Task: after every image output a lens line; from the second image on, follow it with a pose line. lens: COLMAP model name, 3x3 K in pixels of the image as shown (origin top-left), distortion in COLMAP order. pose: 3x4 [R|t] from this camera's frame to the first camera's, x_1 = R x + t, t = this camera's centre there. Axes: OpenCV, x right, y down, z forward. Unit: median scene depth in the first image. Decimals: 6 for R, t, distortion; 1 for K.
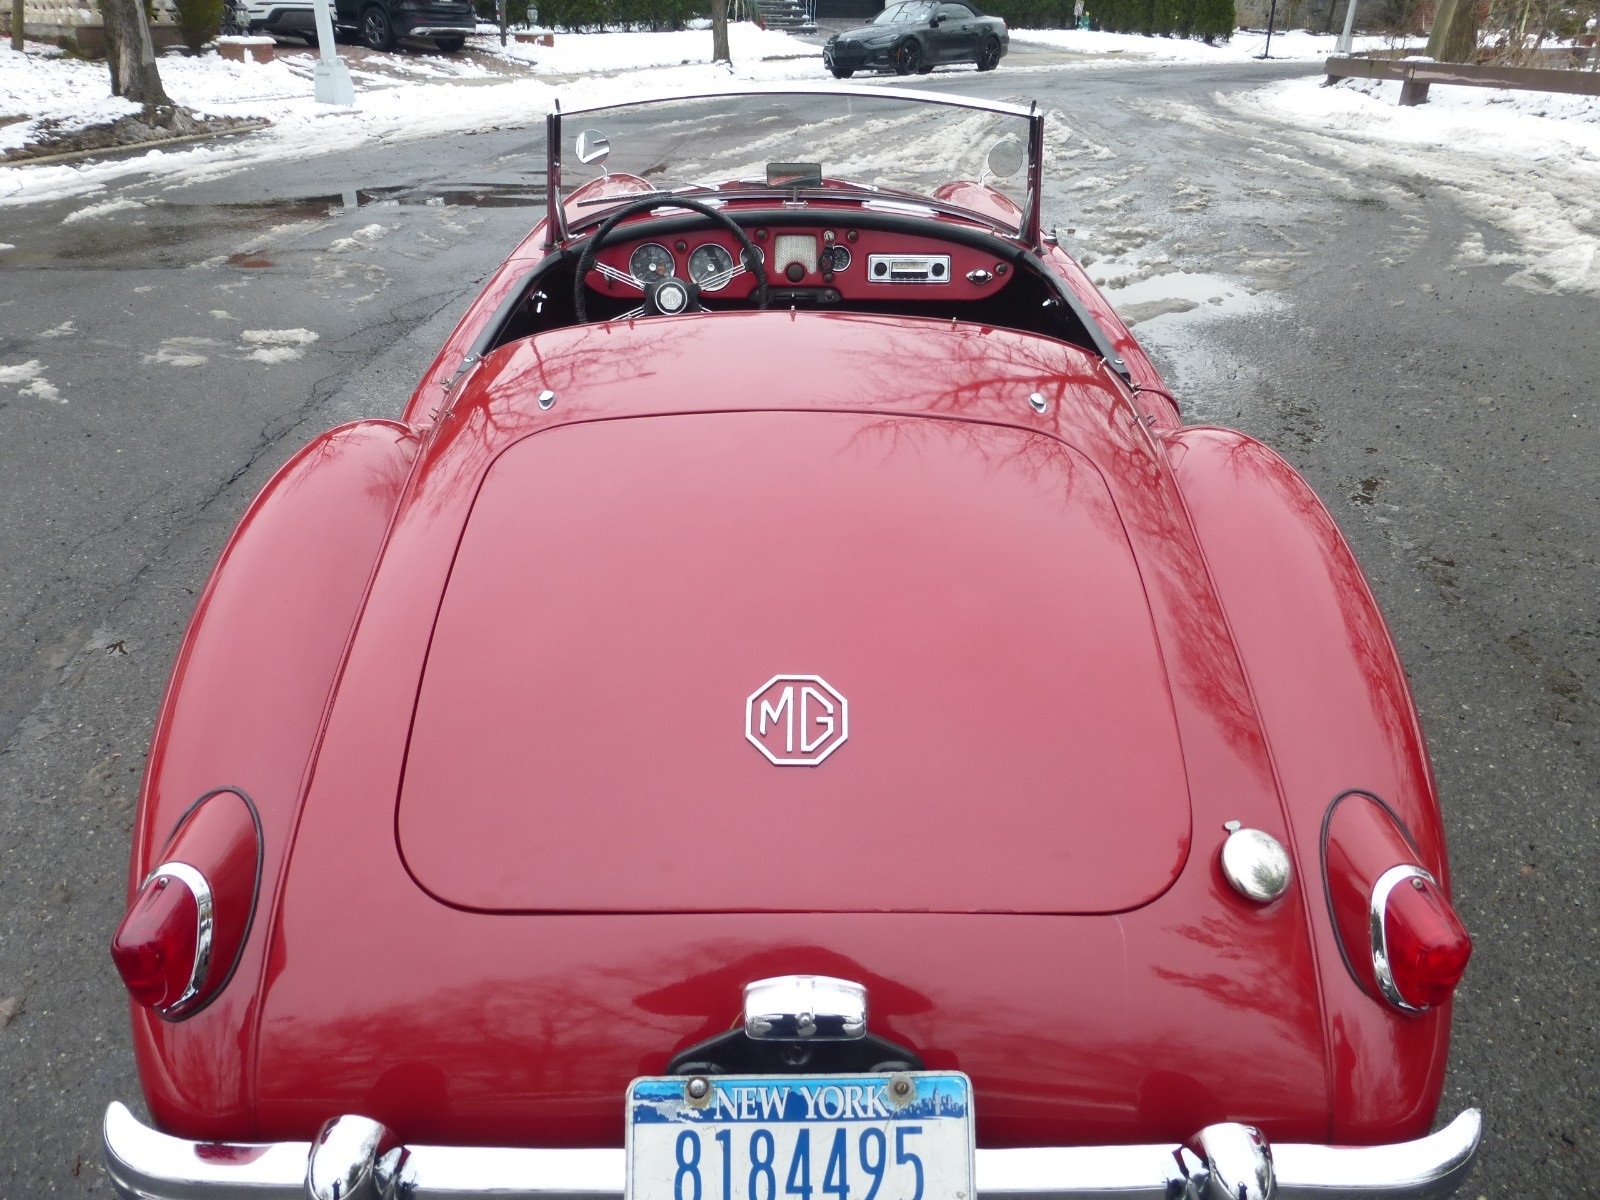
lens RADIAL K [[1205.5, 0, 795.8], [0, 1205.5, 606.9], [0, 0, 1]] dist [-0.004511, -0.006411]
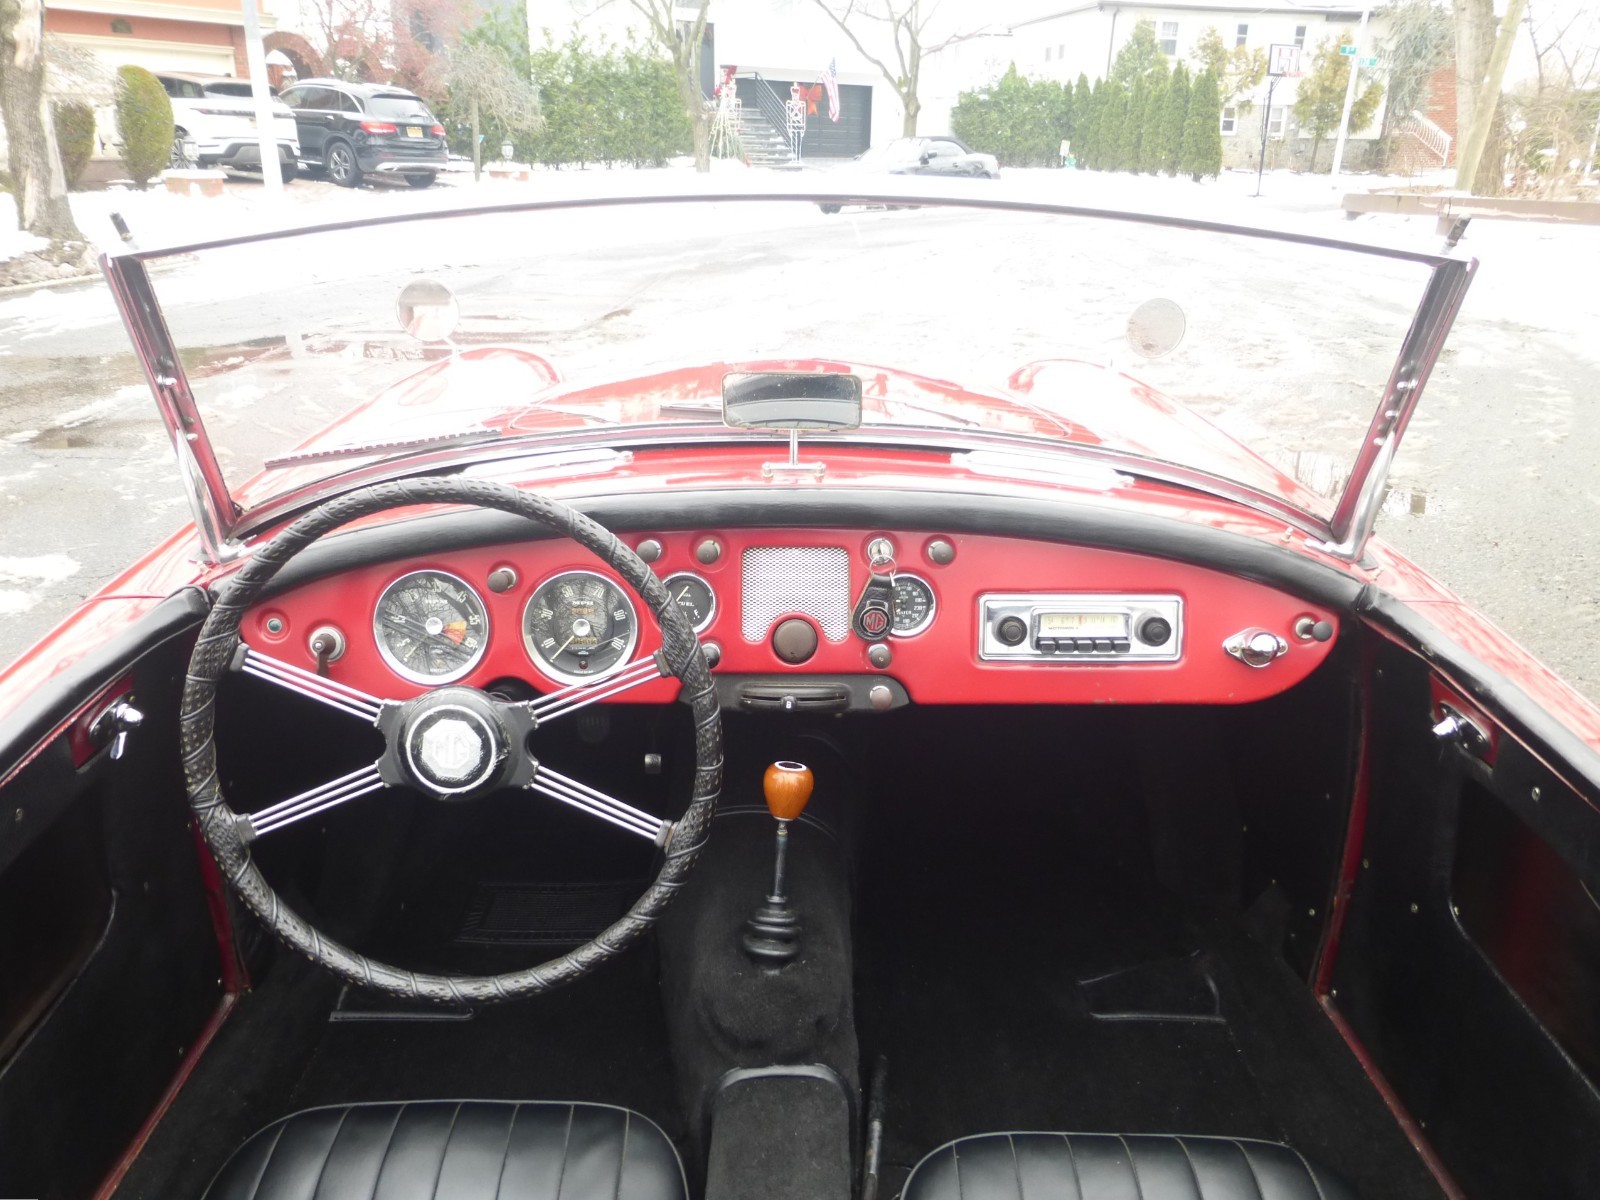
lens RADIAL K [[1243.3, 0, 790.6], [0, 1243.3, 603.3], [0, 0, 1]] dist [-0.010813, -0.005983]
pose [[0.999971, -0.001492, 0.007531, -0.001032], [0.002321, 0.993784, -0.111303, -0.051935], [-0.007319, 0.111318, 0.993758, 0.126320]]
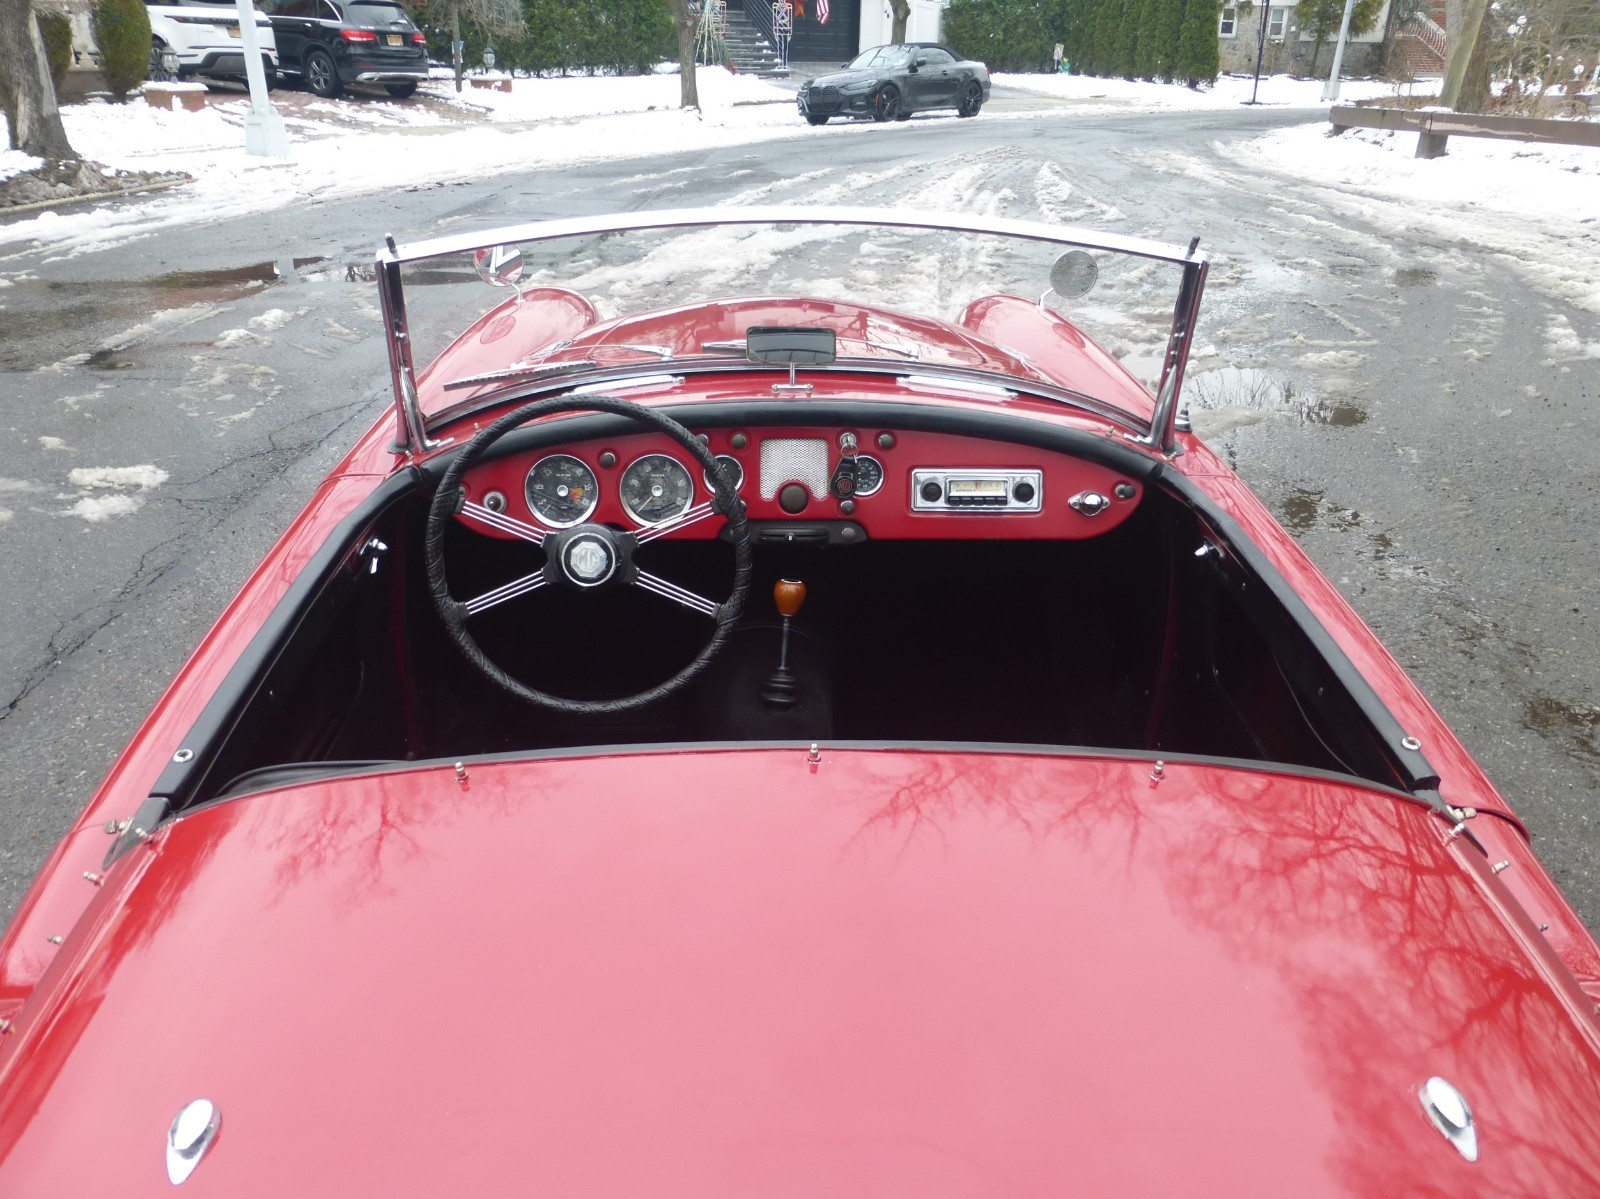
lens RADIAL K [[1254.2, 0, 796.7], [0, 1254.2, 622.0], [0, 0, 1]] dist [-0.025443, 0.019553]
pose [[0.999756, -0.007368, 0.020818, -0.002726], [0.008041, 0.999441, -0.032439, -0.041109], [-0.020567, 0.032599, 0.999257, 0.076249]]
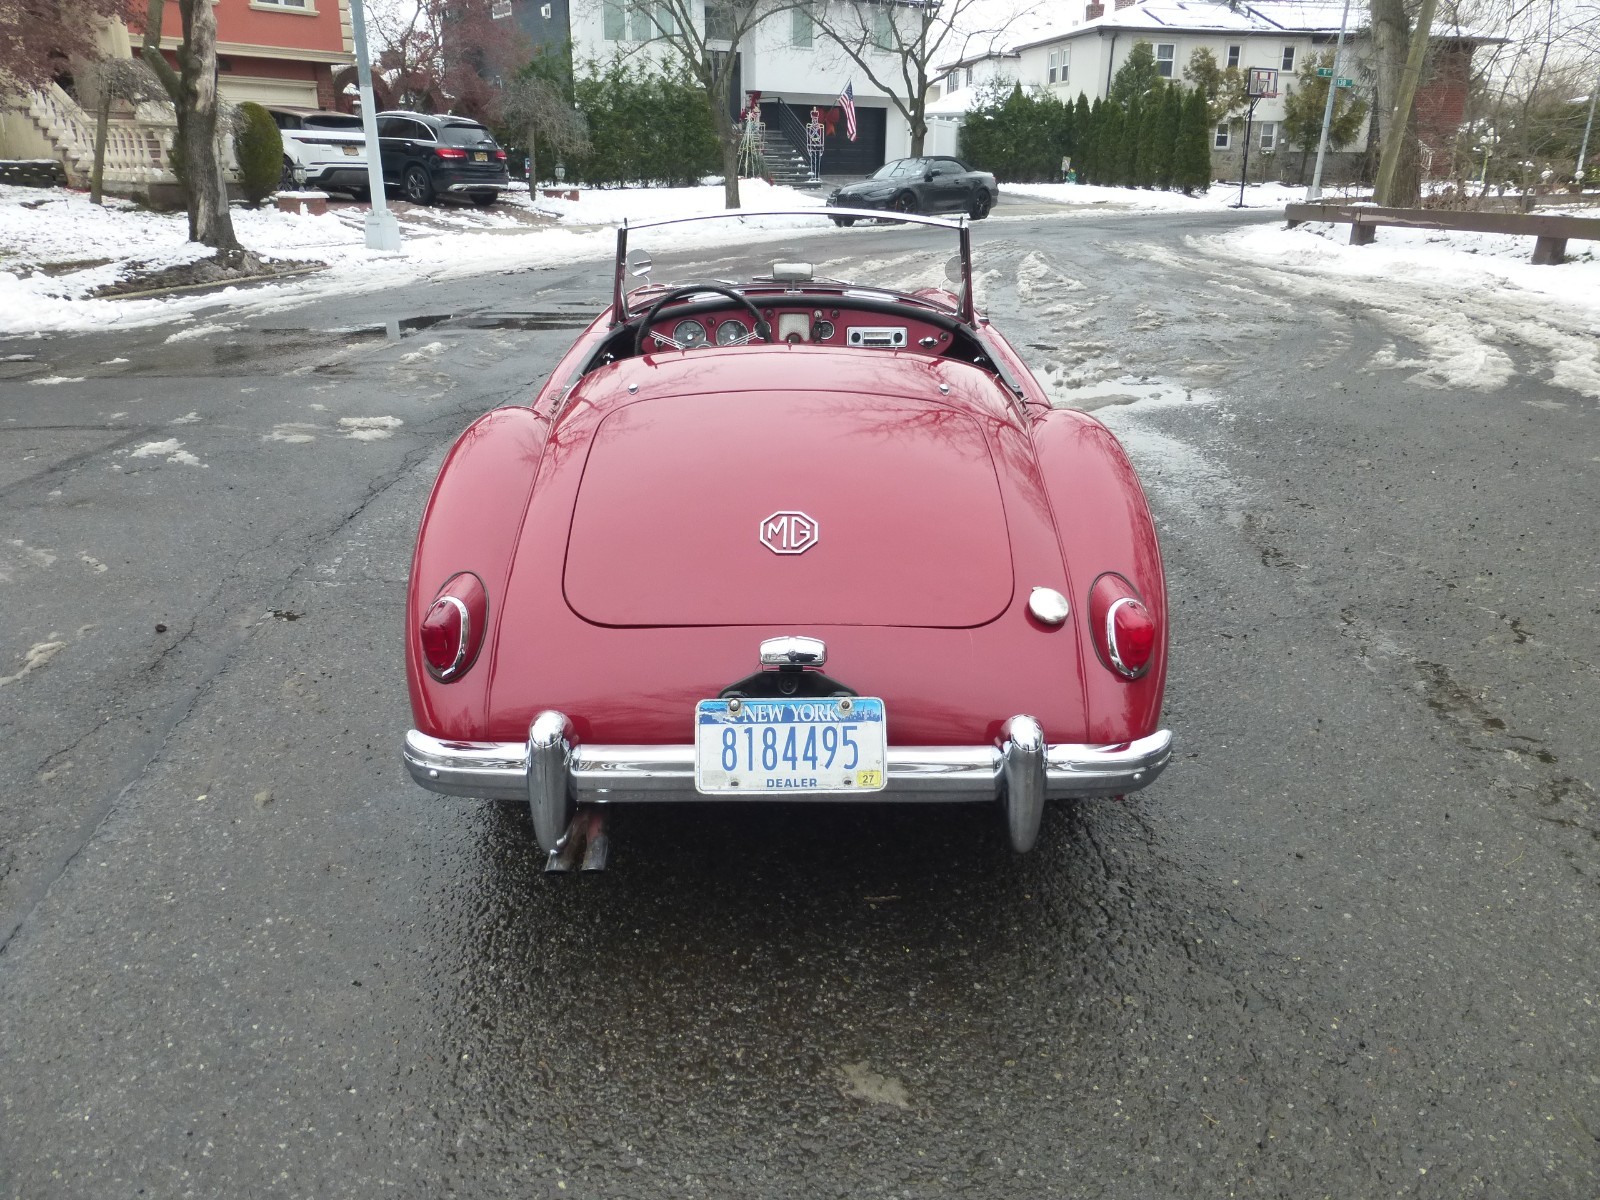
lens RADIAL K [[1190.2, 0, 800.0], [0, 1190.2, 600.0], [0, 0, 1]] dist [-0.002342, -0.003638]
pose [[0.999982, -0.004863, -0.003615, 0.002090], [0.004428, 0.993702, -0.111963, 0.035888], [0.004137, 0.111945, 0.993706, -0.066772]]
